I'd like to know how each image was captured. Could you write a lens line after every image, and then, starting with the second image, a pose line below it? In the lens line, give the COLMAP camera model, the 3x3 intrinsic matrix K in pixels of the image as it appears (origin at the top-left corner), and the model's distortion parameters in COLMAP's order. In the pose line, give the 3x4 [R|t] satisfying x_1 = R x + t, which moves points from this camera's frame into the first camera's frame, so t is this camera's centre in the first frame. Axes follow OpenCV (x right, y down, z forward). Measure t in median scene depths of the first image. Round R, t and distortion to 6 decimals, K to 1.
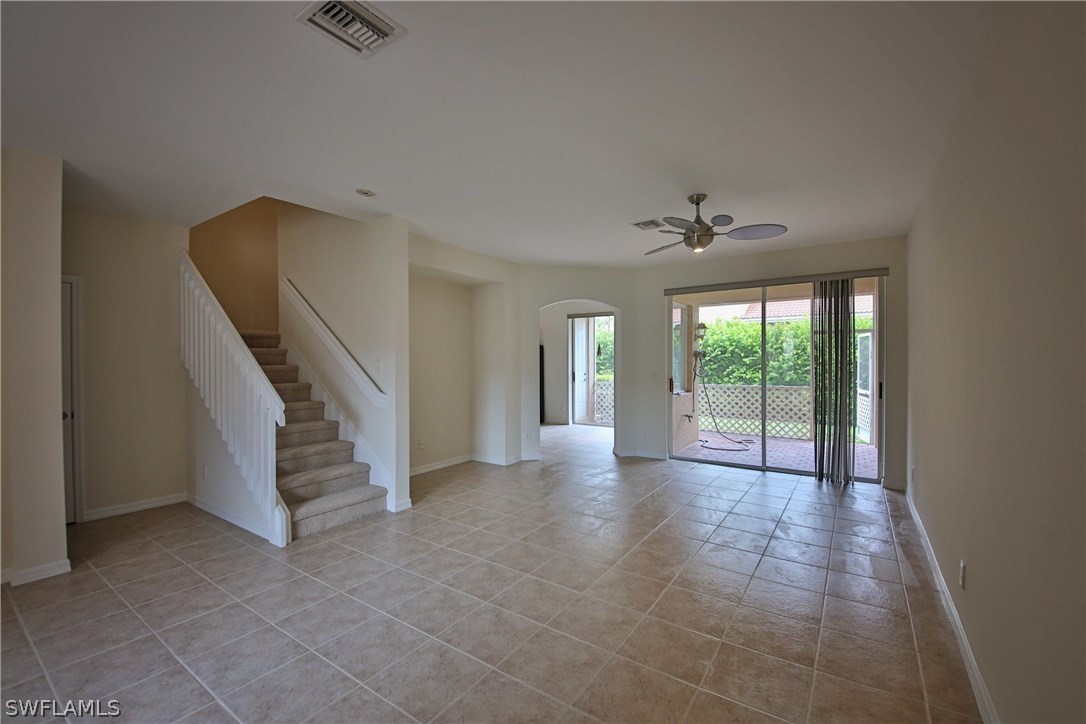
lens RADIAL K [[447.9, 0, 531.0], [0, 447.9, 366.5], [0, 0, 1]] dist [0.005532, -0.000121]
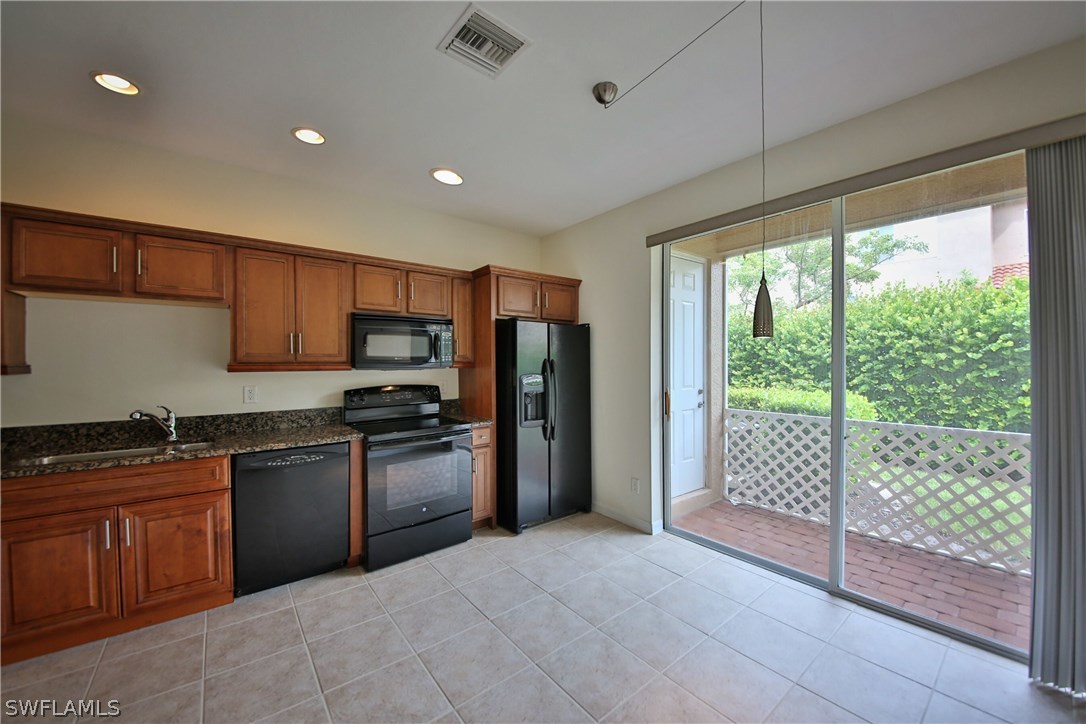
lens RADIAL K [[405.6, 0, 547.6], [0, 405.6, 358.0], [0, 0, 1]] dist [-0.026072, -0.001296]
pose [[0.962823, -0.002261, -0.270125, 0.177802], [-0.003683, 0.999762, -0.021499, -0.014180], [0.270109, 0.021694, 0.962585, 1.242331]]
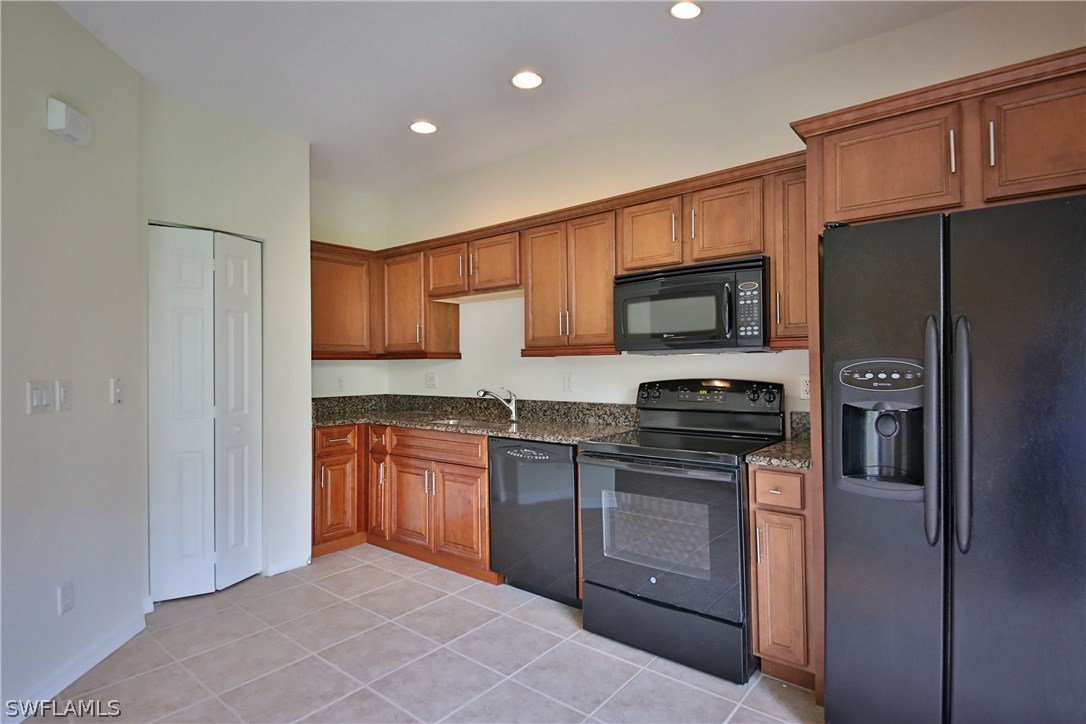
lens RADIAL K [[522.7, 0, 543.4], [0, 522.7, 366.2], [0, 0, 1]] dist [0.009648, -0.000108]
pose [[-0.047828, 0.006846, -0.998832, 0.297528], [-0.003128, 0.999971, 0.007004, -0.000334], [0.998851, 0.003459, -0.047805, 1.635248]]
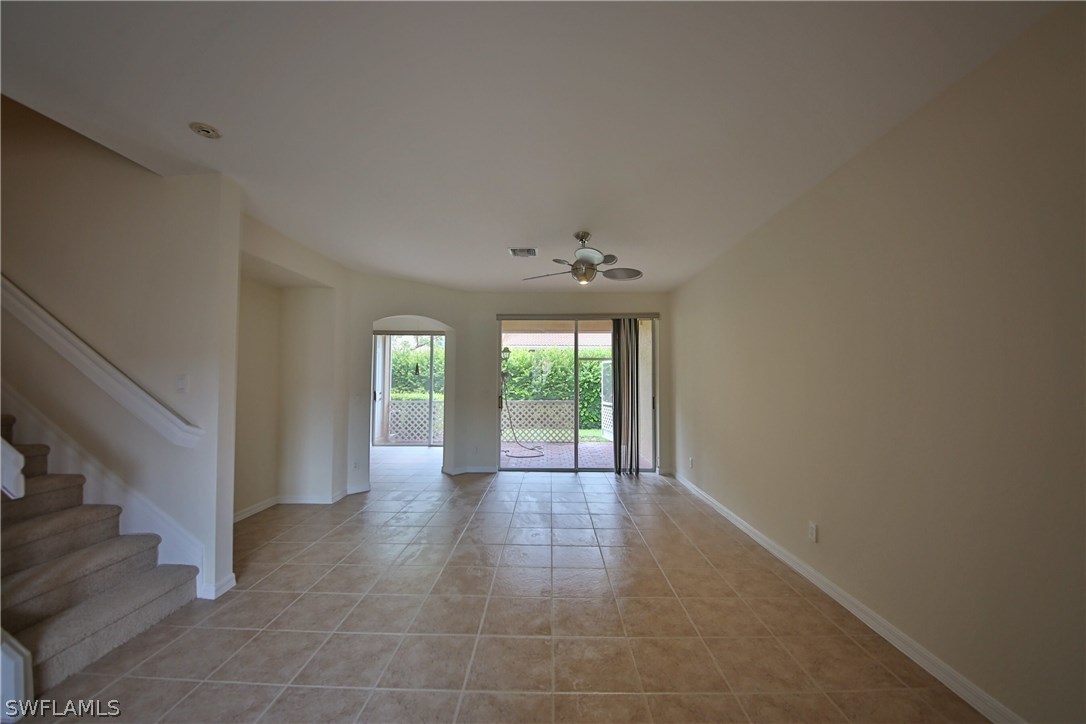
lens RADIAL K [[405.6, 0, 543.1], [0, 405.6, 366.3], [0, 0, 1]] dist [-0.026072, -0.001296]
pose [[0.823880, 0.023126, 0.566292, -0.185342], [0.002165, 0.999032, -0.043947, -0.003918], [-0.566760, 0.037433, 0.823032, 0.156917]]
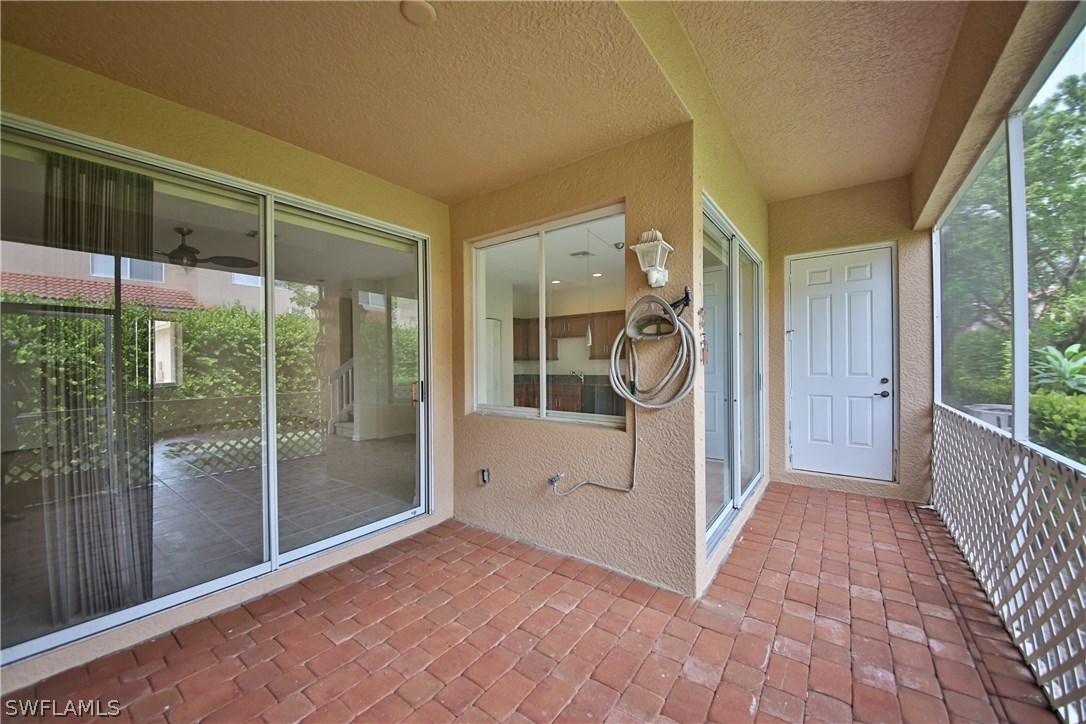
lens RADIAL K [[405.6, 0, 541.9], [0, 405.6, 364.4], [0, 0, 1]] dist [-0.026072, -0.001296]
pose [[-0.028639, 0.003968, -0.999582, 1.070554], [-0.007017, 0.999967, 0.004170, 0.004721], [0.999565, 0.007133, -0.028610, 1.463069]]
